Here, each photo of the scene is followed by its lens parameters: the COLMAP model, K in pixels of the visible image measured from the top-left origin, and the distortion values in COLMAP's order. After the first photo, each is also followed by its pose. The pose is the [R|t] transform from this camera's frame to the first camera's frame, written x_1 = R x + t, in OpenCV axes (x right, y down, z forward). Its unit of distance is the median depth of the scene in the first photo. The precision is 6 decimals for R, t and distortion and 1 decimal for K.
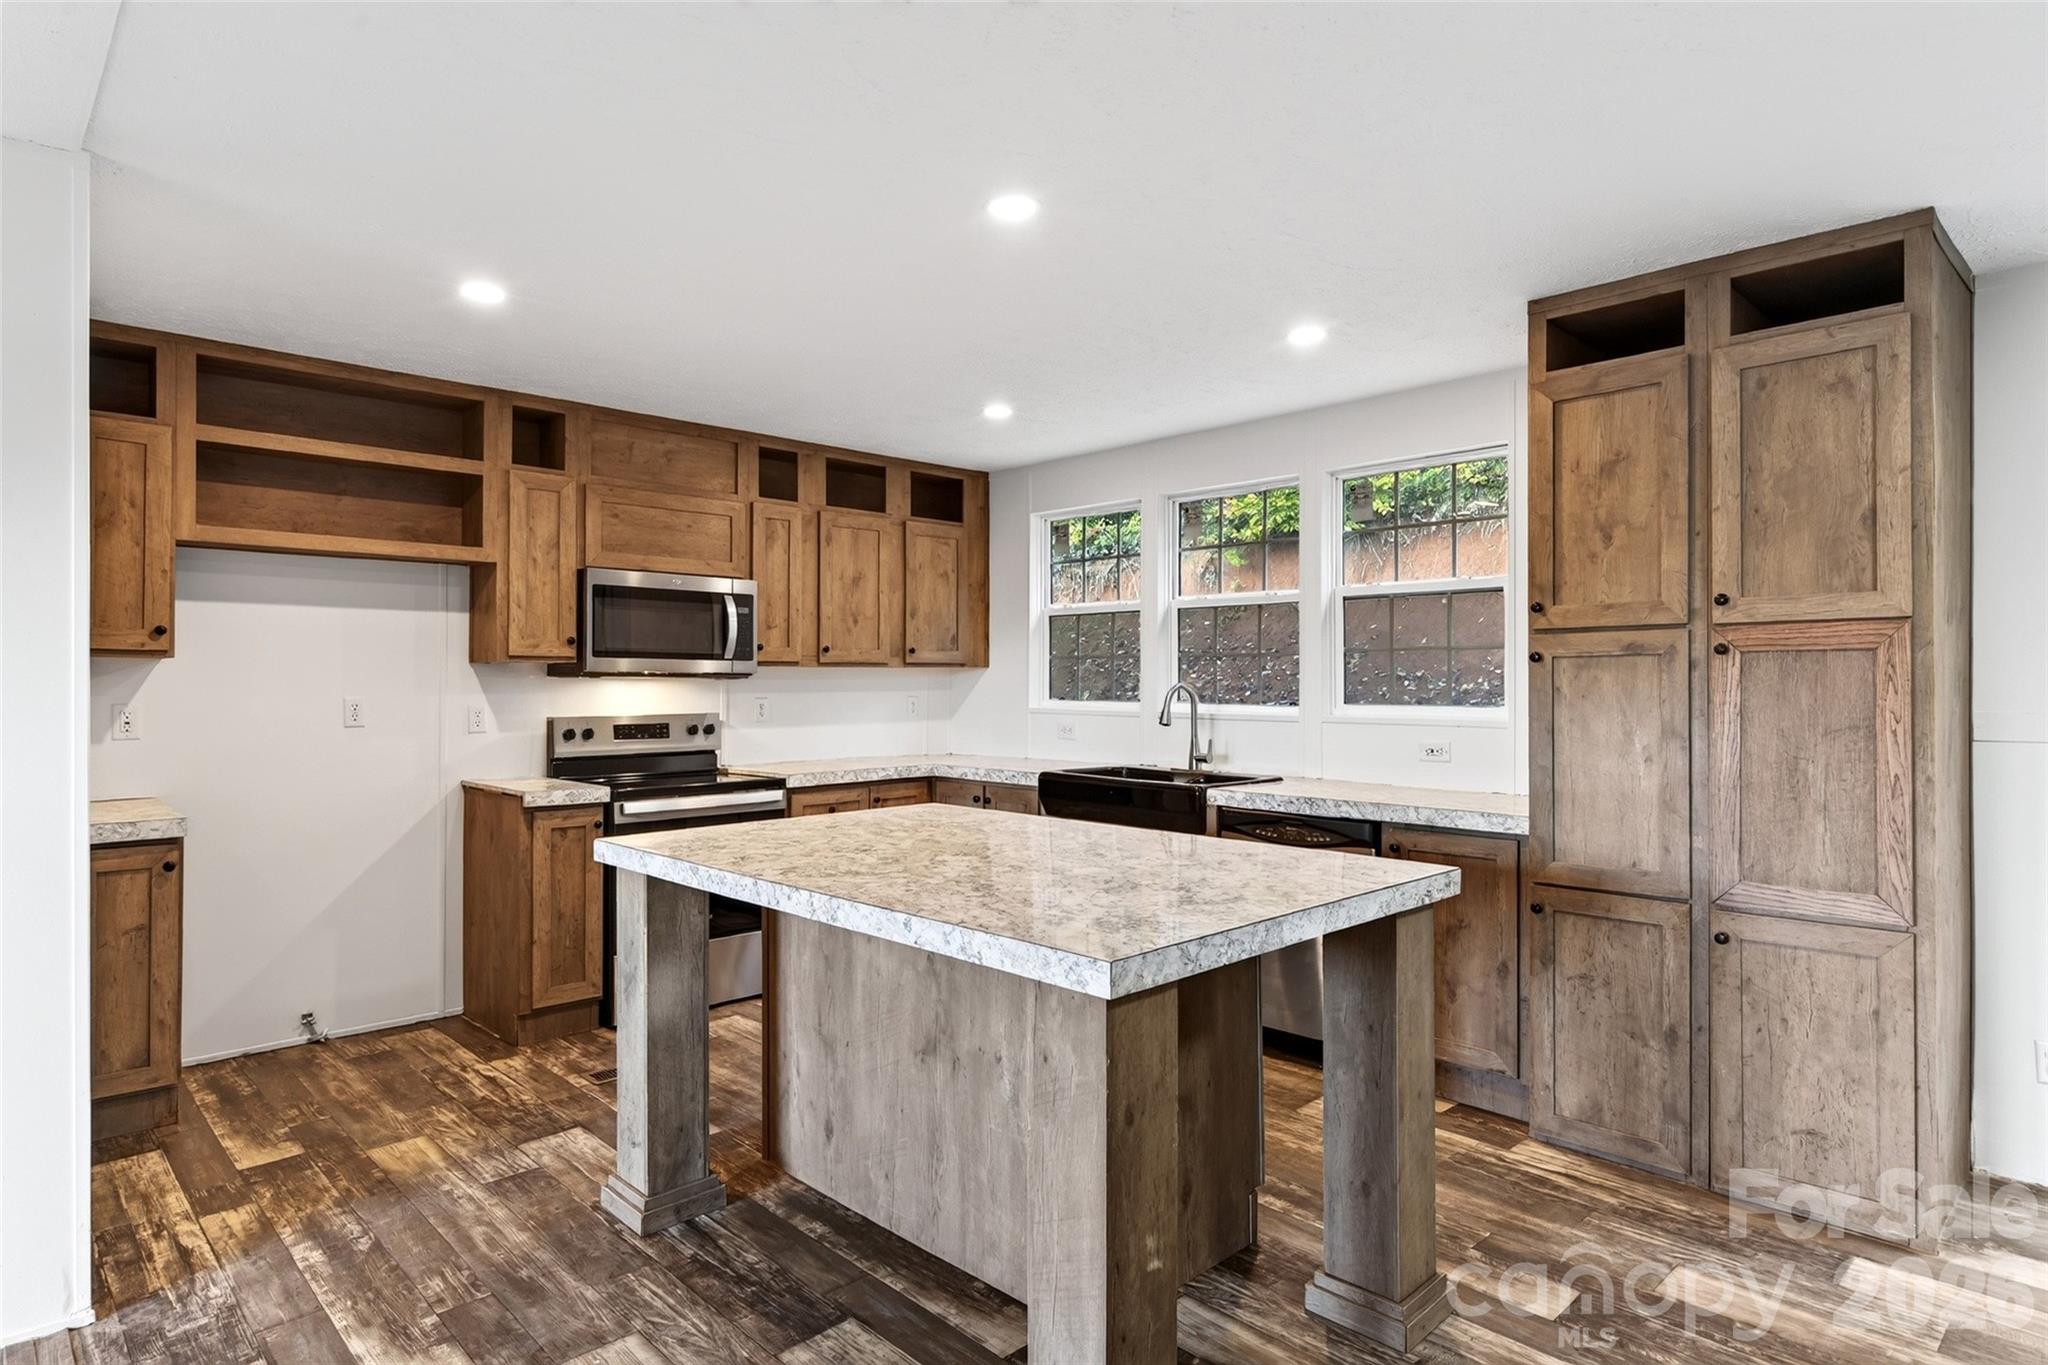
lens RADIAL K [[1118.3, 0, 1018.5], [0, 1118.3, 680.4], [0, 0, 1]] dist [0.000410, -0.000704]
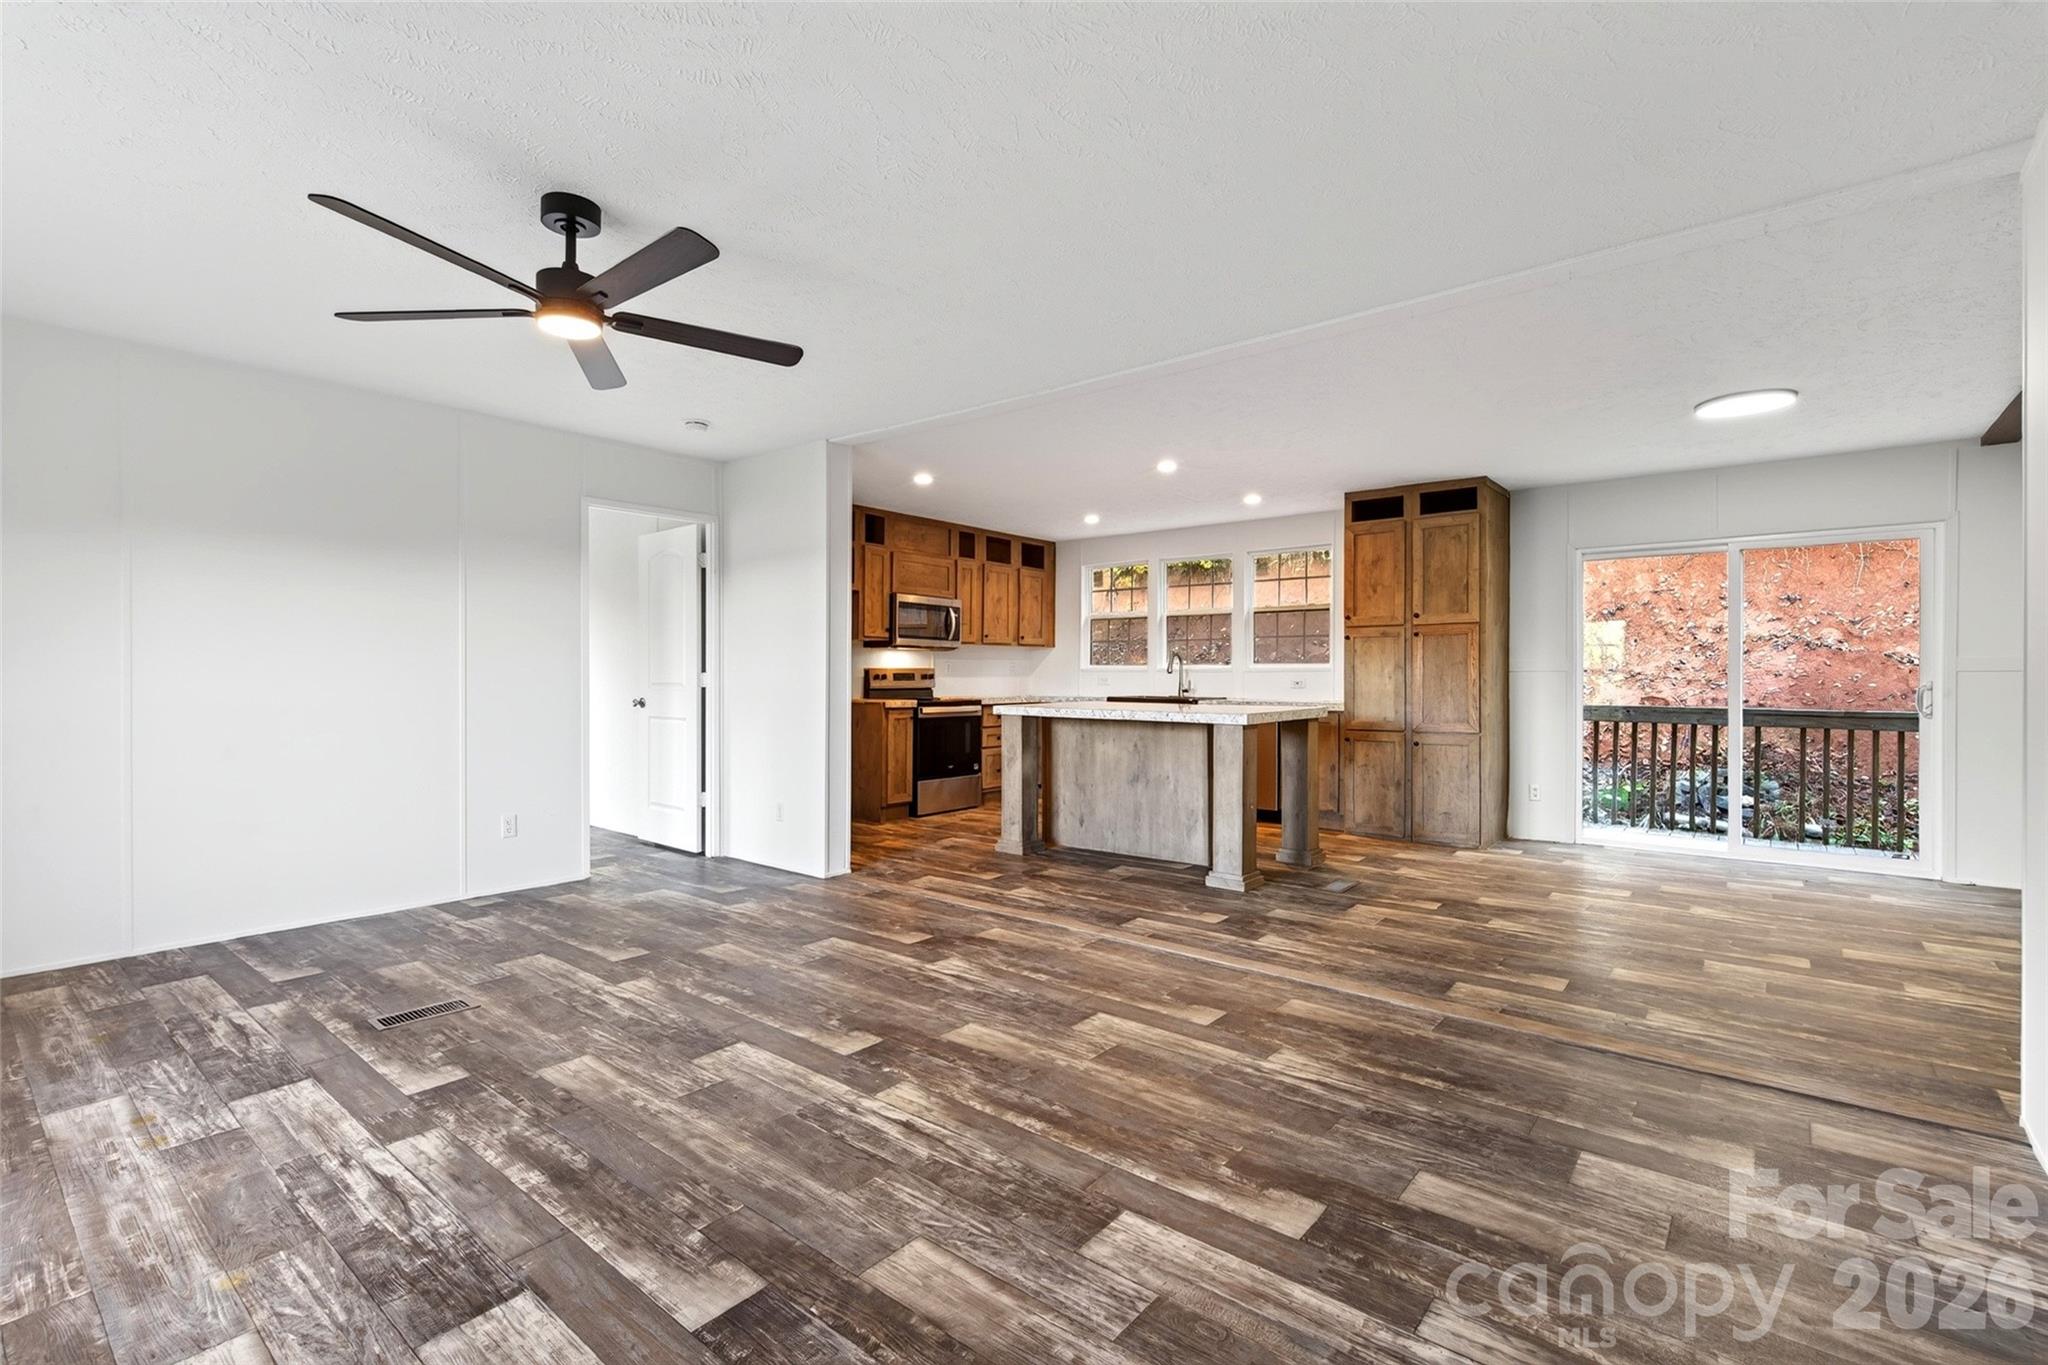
lens RADIAL K [[934.8, 0, 1000.9], [0, 934.8, 674.1], [0, 0, 1]] dist [-0.000856, -0.000631]
pose [[0.993910, 0.003161, 0.110148, -0.523970], [-0.002951, 0.999993, -0.002075, 0.065893], [-0.110154, 0.001737, 0.993913, -0.966567]]
